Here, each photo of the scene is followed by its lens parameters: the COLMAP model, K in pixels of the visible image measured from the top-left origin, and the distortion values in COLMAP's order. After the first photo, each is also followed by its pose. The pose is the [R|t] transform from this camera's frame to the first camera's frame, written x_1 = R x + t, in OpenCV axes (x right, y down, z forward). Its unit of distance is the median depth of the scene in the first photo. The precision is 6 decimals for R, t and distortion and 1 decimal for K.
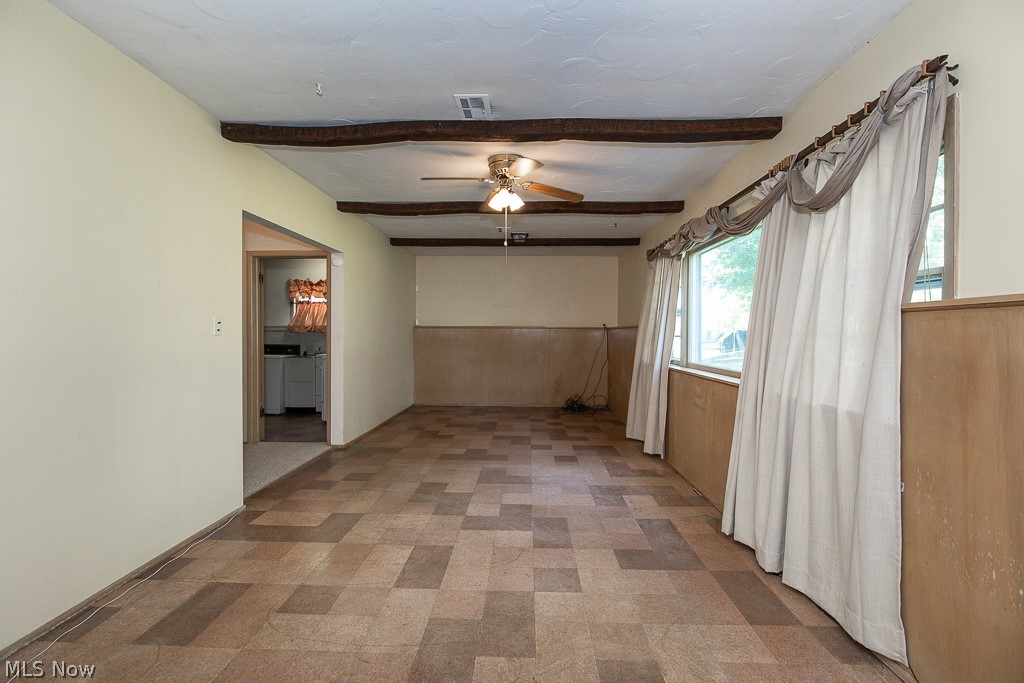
lens RADIAL K [[475.4, 0, 511.9], [0, 475.4, 338.5], [0, 0, 1]] dist [-0.013862, 0.002530]
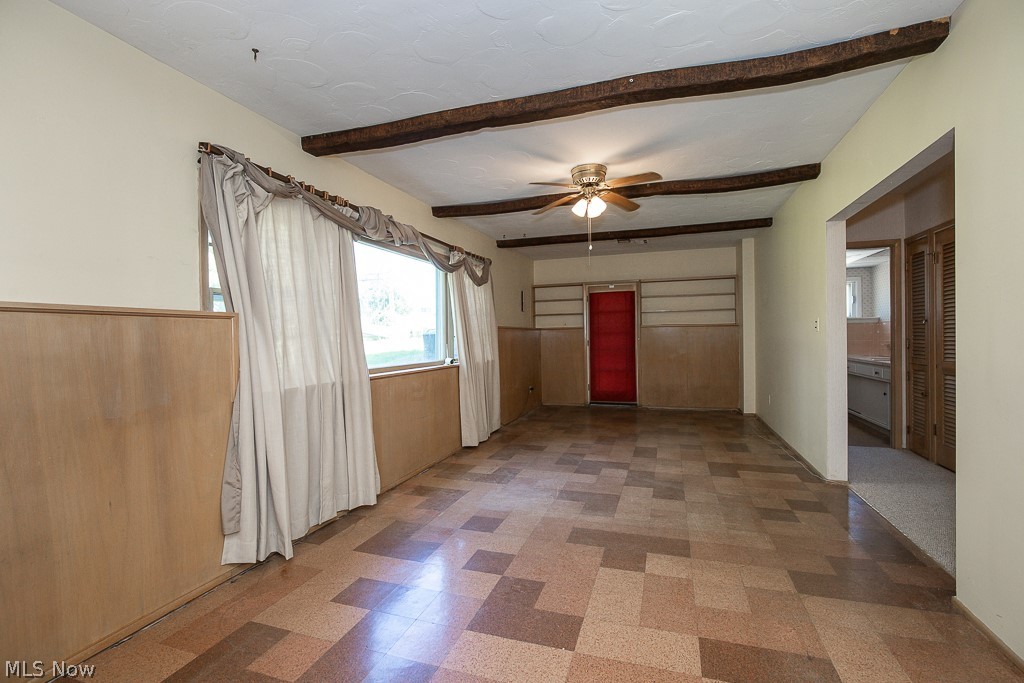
lens RADIAL K [[475.4, 0, 509.0], [0, 475.4, 339.5], [0, 0, 1]] dist [-0.013862, 0.002530]
pose [[-0.958179, 0.007398, 0.286073, -0.146484], [0.012233, 0.999811, 0.015117, -0.012442], [-0.285907, 0.017984, -0.958089, 2.147771]]
